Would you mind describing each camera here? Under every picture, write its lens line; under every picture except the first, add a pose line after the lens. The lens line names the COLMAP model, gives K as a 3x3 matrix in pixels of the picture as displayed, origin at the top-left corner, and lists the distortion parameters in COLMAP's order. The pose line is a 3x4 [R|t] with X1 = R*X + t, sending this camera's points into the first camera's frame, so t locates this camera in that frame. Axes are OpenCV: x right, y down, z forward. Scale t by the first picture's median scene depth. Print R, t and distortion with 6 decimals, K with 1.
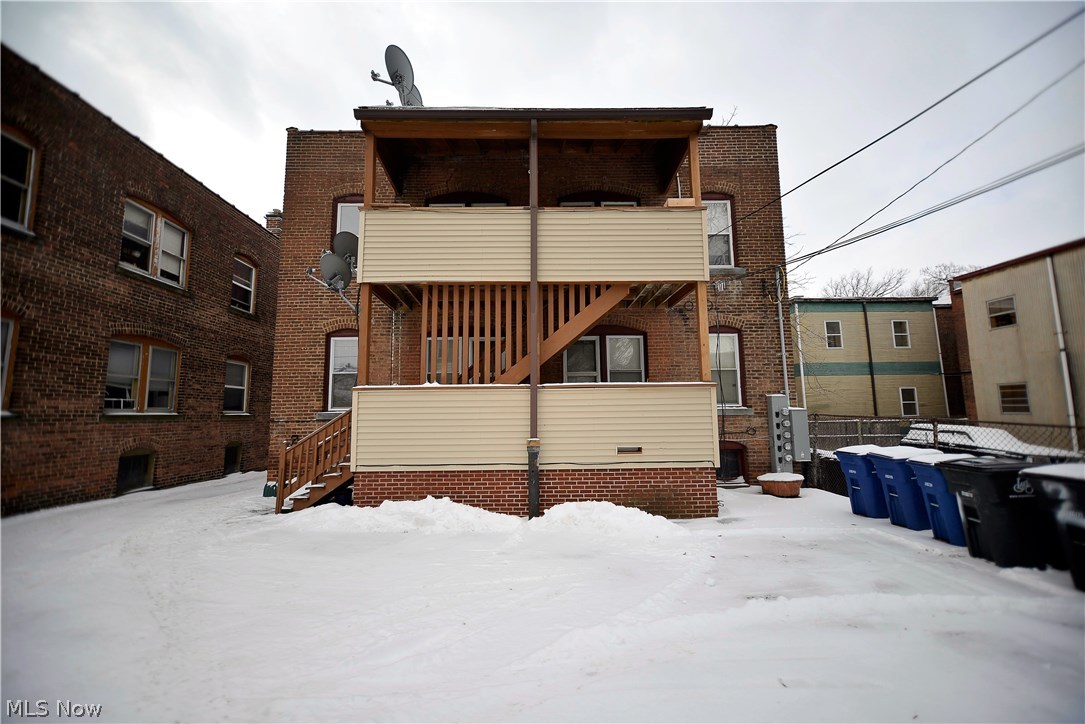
lens RADIAL K [[470.6, 0, 542.5], [0, 470.6, 362.0], [0, 0, 1]] dist [-0.001255, -0.000104]
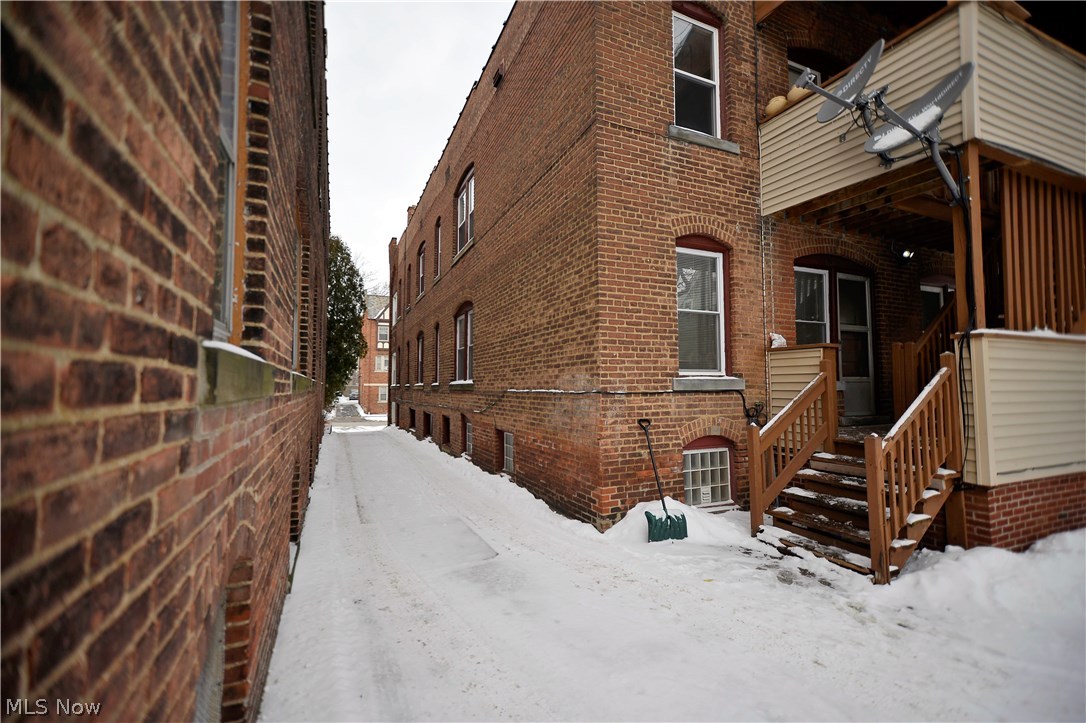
lens RADIAL K [[471.0, 0, 543.0], [0, 471.0, 361.5], [0, 0, 1]] dist [-0.001255, -0.000104]
pose [[0.915058, 0.027298, 0.402398, -0.850567], [-0.049007, 0.997840, 0.043750, 0.071521], [-0.400335, -0.059754, 0.914419, 0.555892]]
